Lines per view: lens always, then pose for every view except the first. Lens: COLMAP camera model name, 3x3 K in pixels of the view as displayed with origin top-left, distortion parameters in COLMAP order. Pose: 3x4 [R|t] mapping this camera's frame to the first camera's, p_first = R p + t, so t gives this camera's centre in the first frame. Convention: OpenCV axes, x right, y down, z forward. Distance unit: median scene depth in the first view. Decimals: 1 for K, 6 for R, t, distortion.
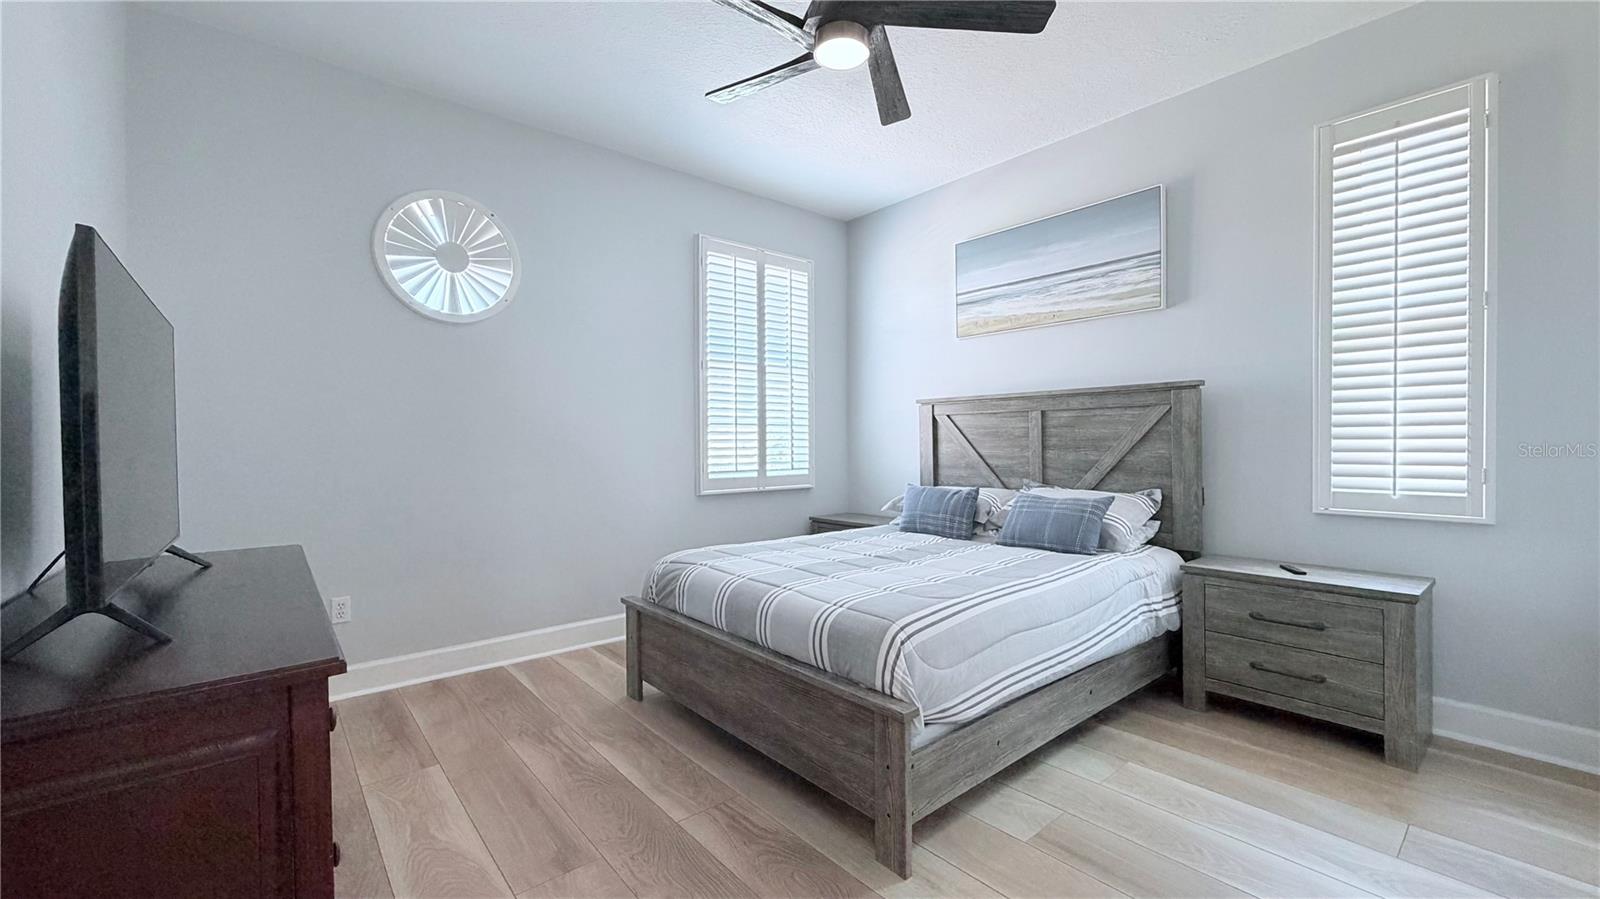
lens RADIAL K [[638.0, 0, 798.5], [0, 638.0, 451.6], [0, 0, 1]] dist [-0.002045, 0.000747]
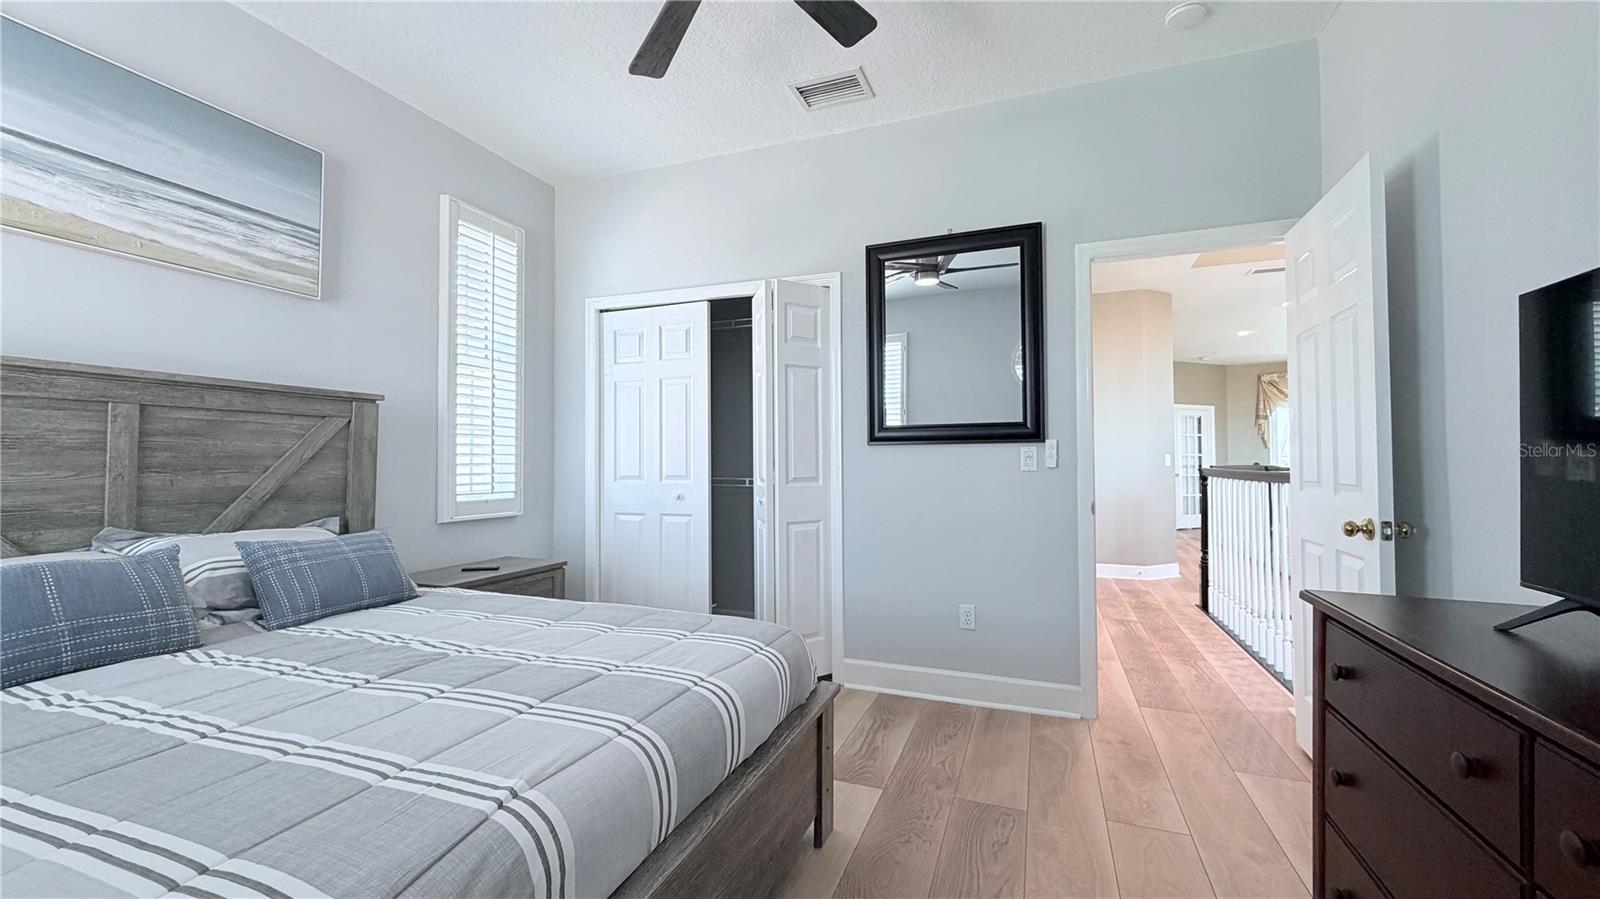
lens RADIAL K [[638.0, 0, 802.4], [0, 638.0, 449.3], [0, 0, 1]] dist [-0.002045, 0.000747]
pose [[-0.483105, 0.019740, 0.875340, -0.439328], [0.006773, 0.999800, -0.018808, -0.009668], [-0.875536, -0.003157, -0.483142, 0.815848]]
